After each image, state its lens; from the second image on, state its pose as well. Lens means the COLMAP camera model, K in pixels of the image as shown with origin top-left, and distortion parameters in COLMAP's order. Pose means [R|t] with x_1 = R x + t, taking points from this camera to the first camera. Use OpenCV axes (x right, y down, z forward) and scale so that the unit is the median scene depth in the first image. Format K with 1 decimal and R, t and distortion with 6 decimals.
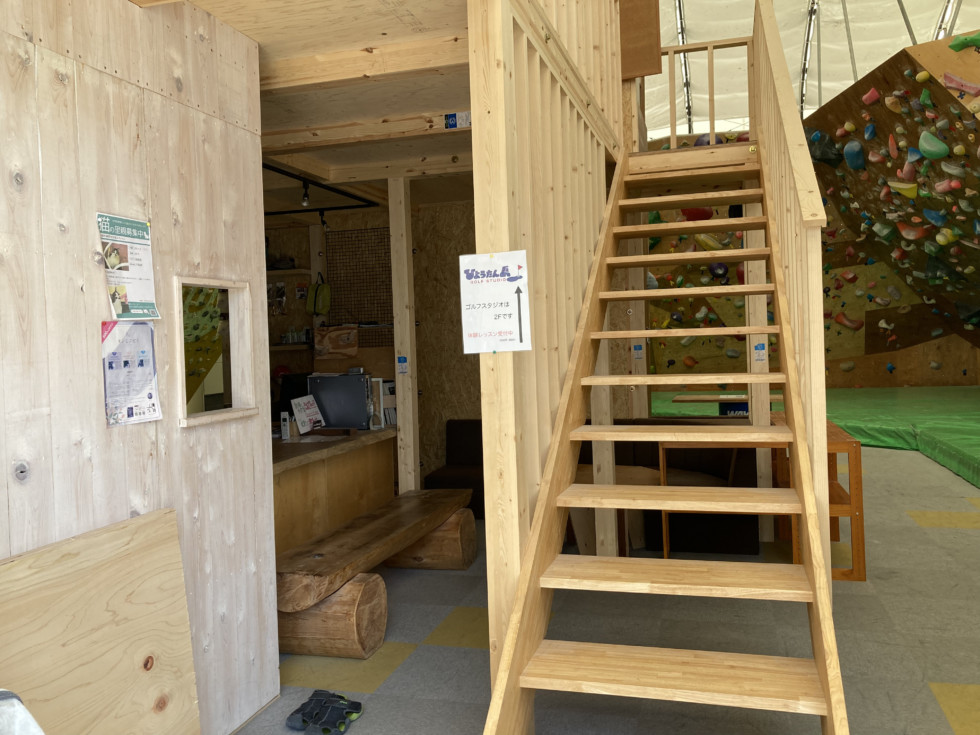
lens RADIAL K [[814.7, 0, 490.9], [0, 814.7, 361.6], [0, 0, 1]] dist [0.022408, -0.003860]
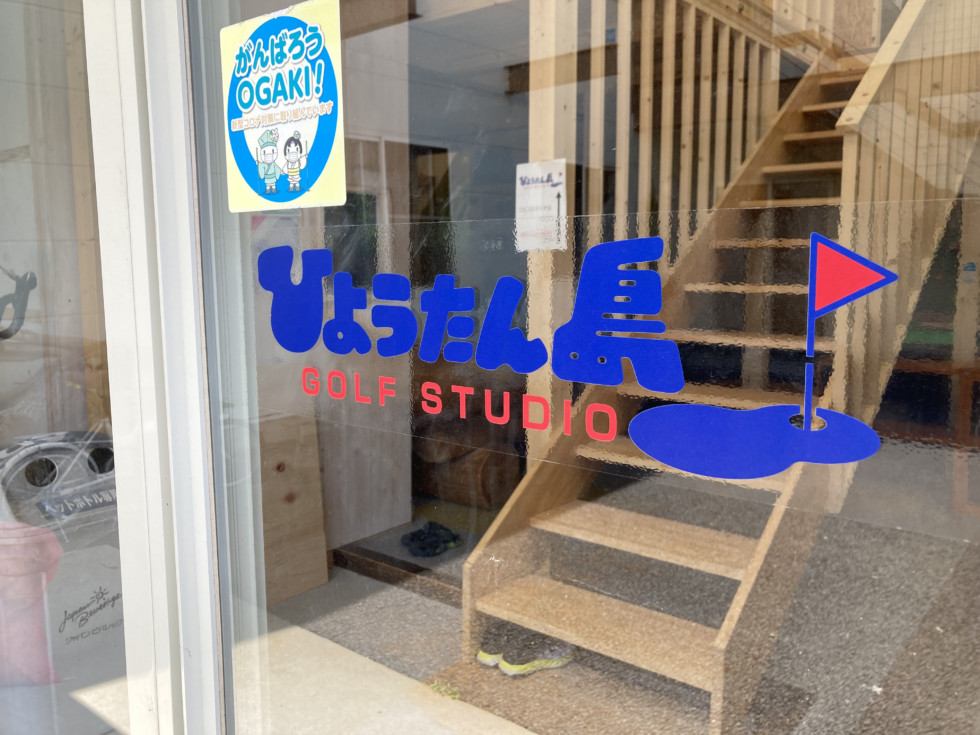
lens RADIAL K [[814.7, 0, 493.0], [0, 814.7, 364.1], [0, 0, 1]] dist [0.022408, -0.003860]
pose [[0.918880, 0.084371, -0.385411, 0.403804], [-0.044208, 0.992733, 0.111922, 0.023342], [0.392053, -0.085805, 0.915932, -0.100792]]
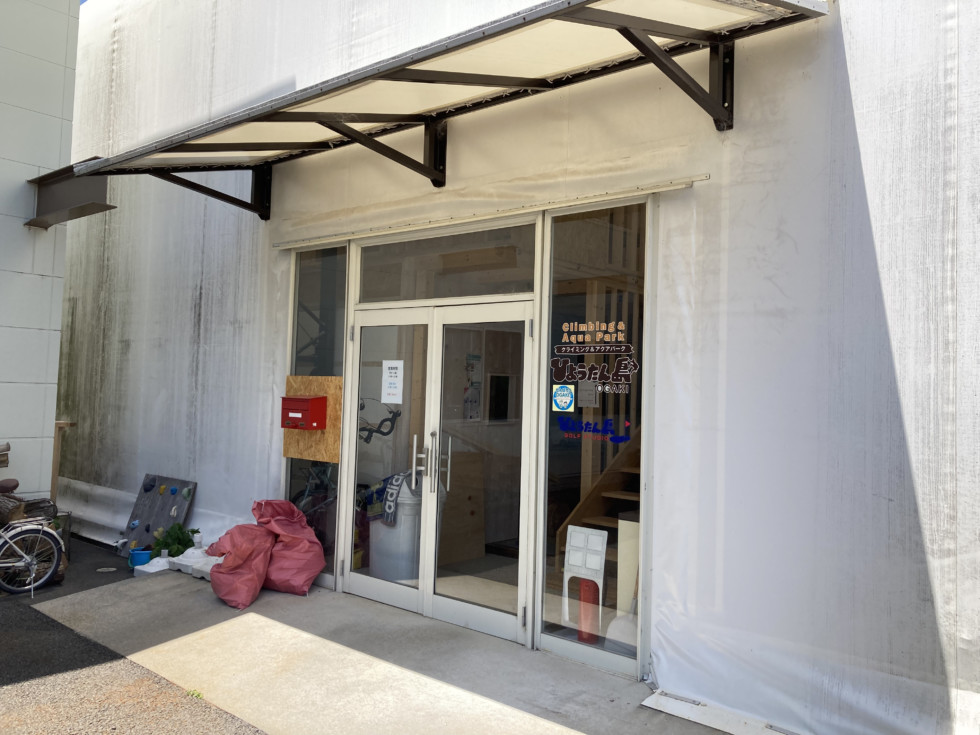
lens RADIAL K [[814.7, 0, 493.2], [0, 814.7, 363.5], [0, 0, 1]] dist [0.022408, -0.003860]
pose [[0.905629, 0.048101, -0.421335, 0.890881], [-0.074579, 0.996127, -0.046582, -0.004091], [0.417462, 0.073609, 0.905708, -1.703080]]
